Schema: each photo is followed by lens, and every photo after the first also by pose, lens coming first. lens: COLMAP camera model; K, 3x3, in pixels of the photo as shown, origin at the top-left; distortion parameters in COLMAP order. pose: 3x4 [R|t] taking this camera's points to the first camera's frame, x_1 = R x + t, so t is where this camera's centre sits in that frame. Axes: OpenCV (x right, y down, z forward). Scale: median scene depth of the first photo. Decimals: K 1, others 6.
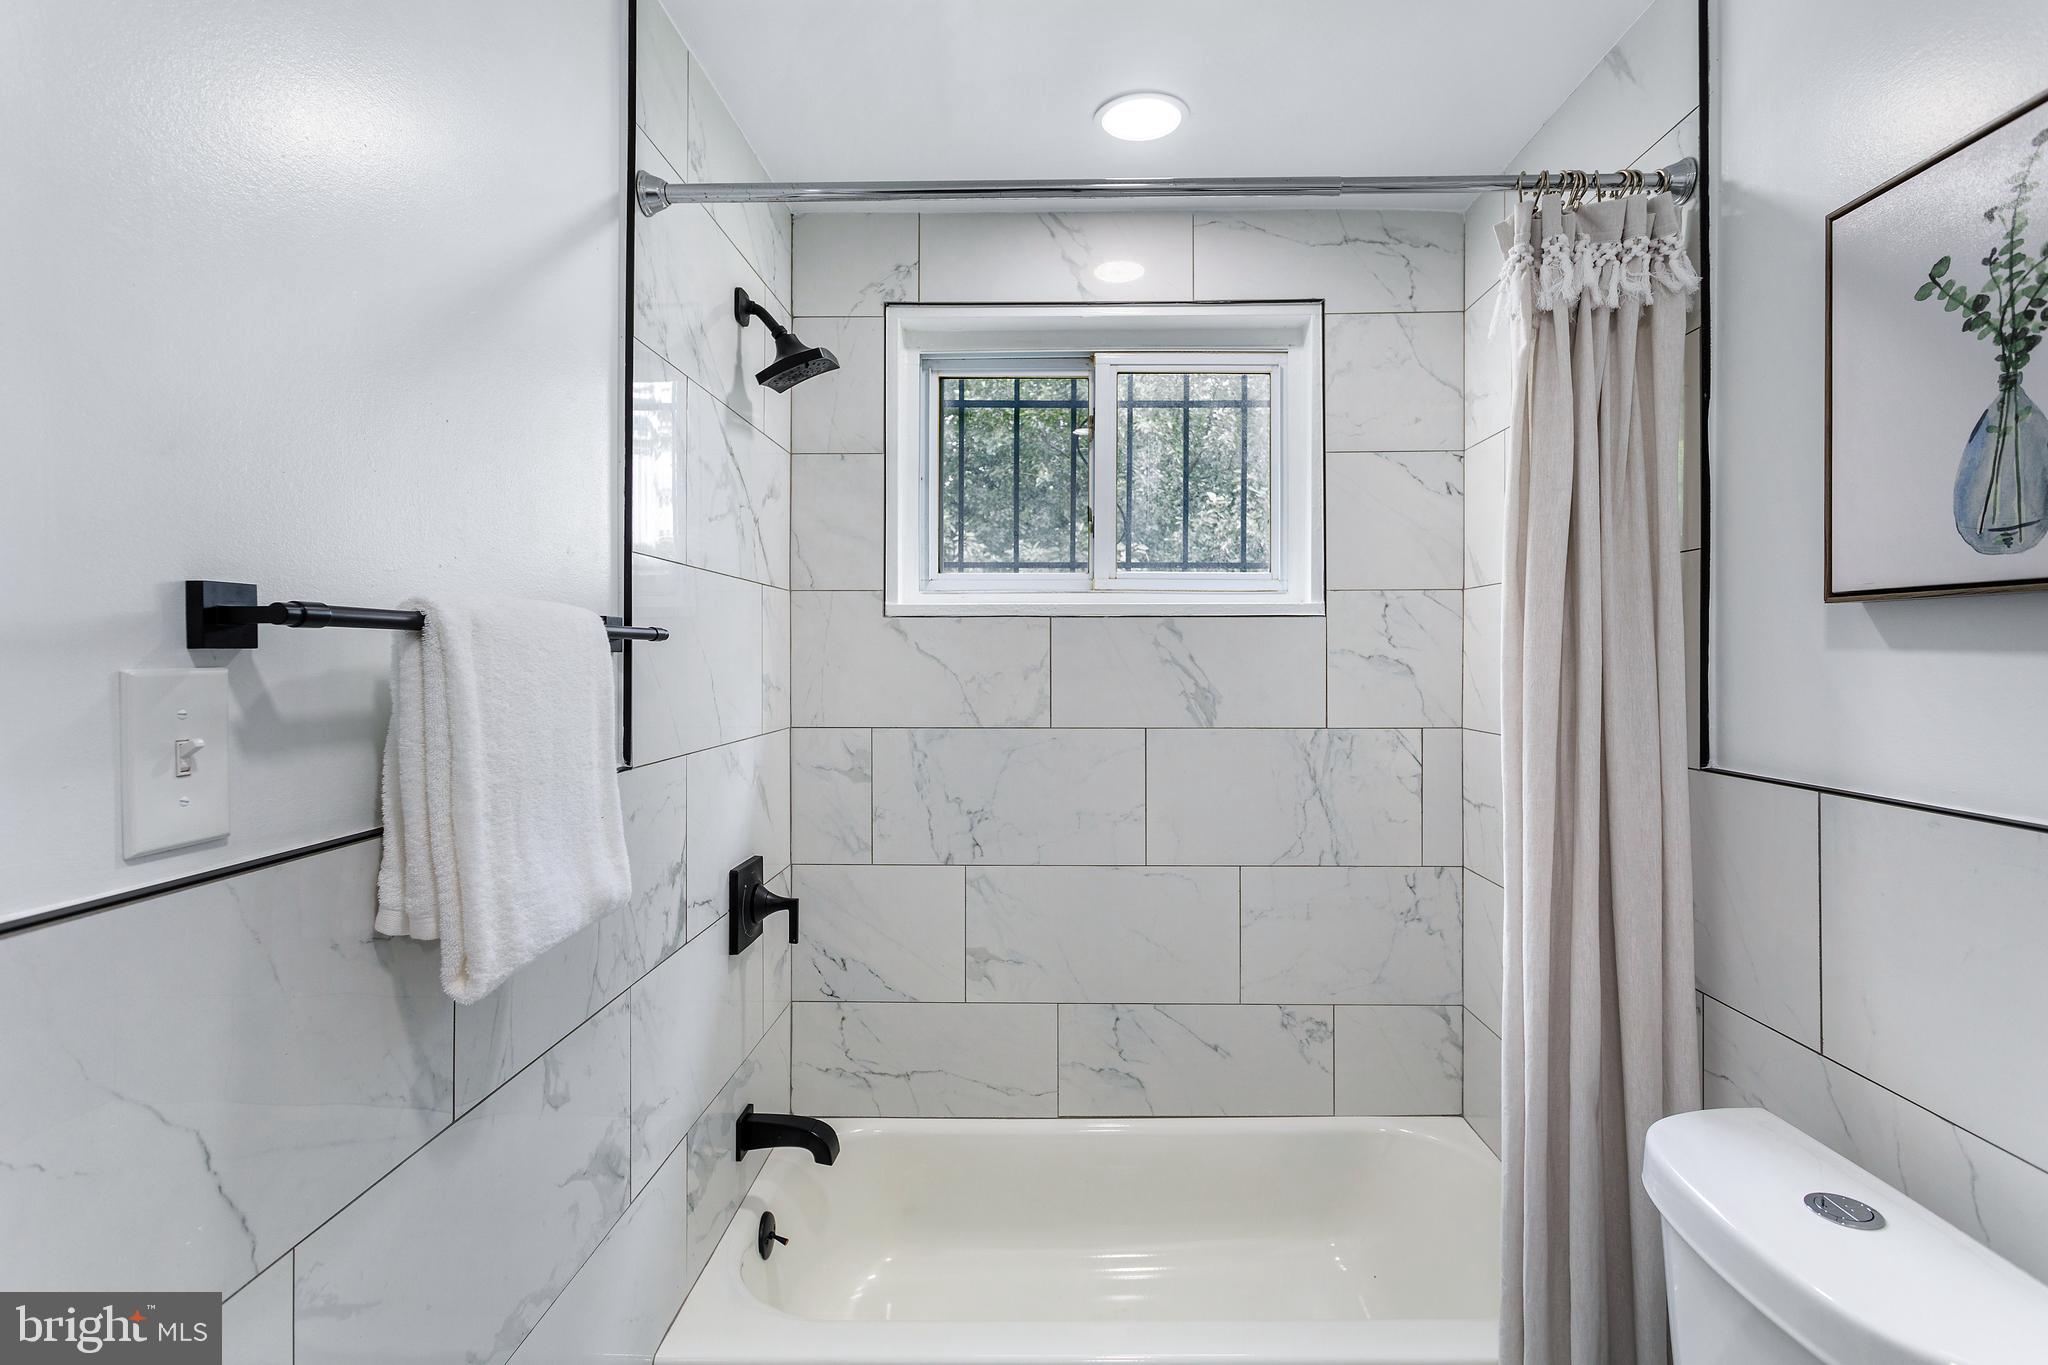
lens RADIAL K [[984.3, 0, 1030.0], [0, 984.3, 652.4], [0, 0, 1]] dist [-0.003322, -0.000170]
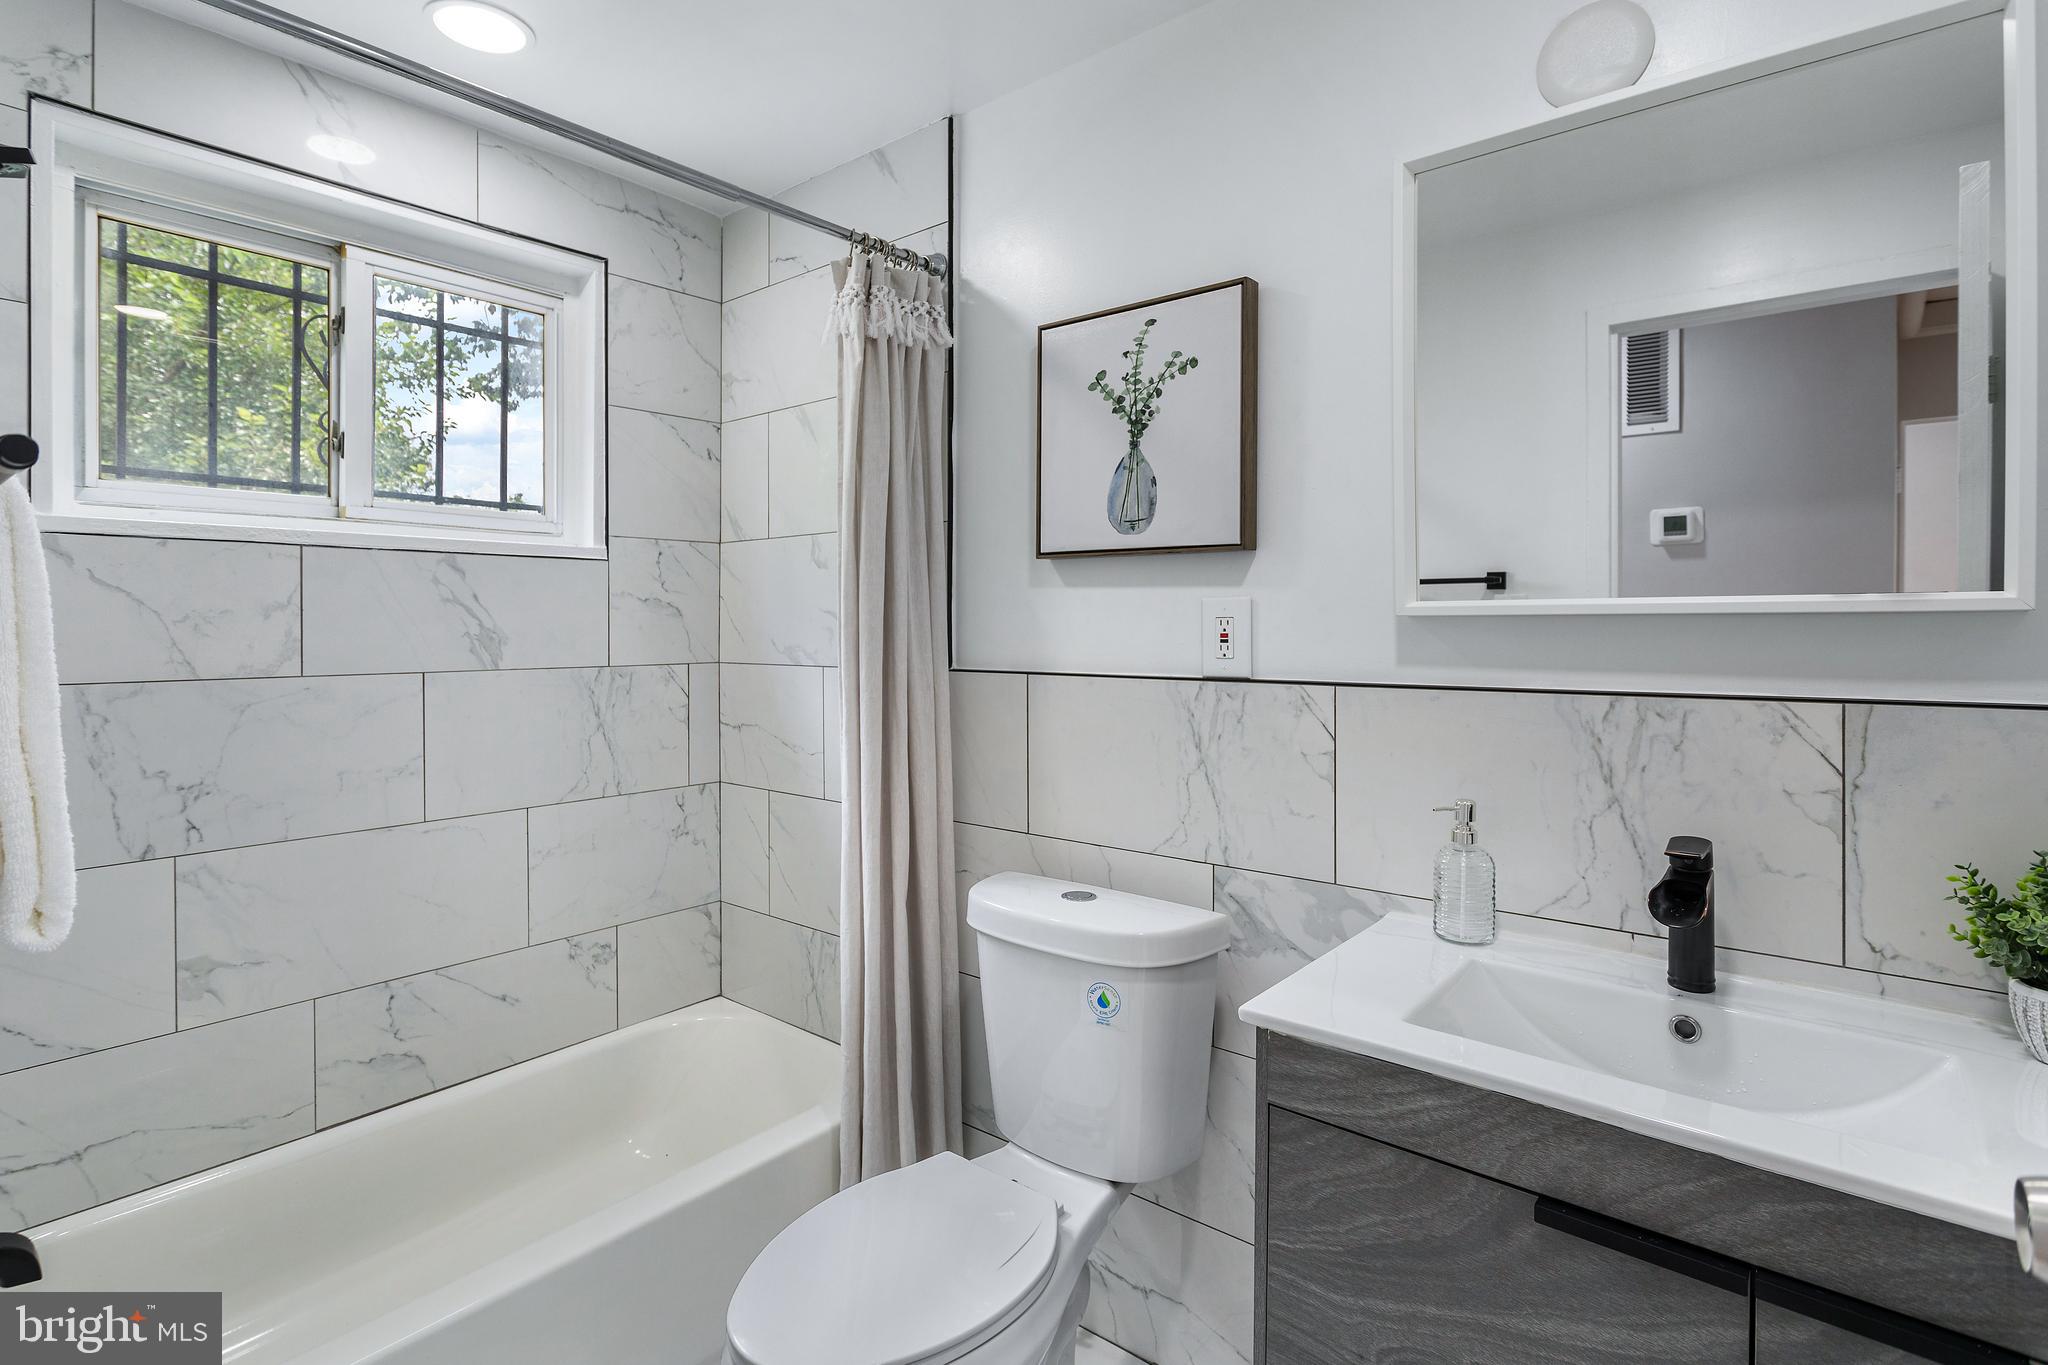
lens RADIAL K [[1013.4, 0, 1024.6], [0, 1013.4, 625.6], [0, 0, 1]] dist [0.002978, -0.000027]
pose [[0.625762, -0.001737, 0.780012, -0.272260], [-0.002438, 0.999988, 0.004183, 0.027987], [-0.780010, -0.004519, 0.625750, -0.029722]]
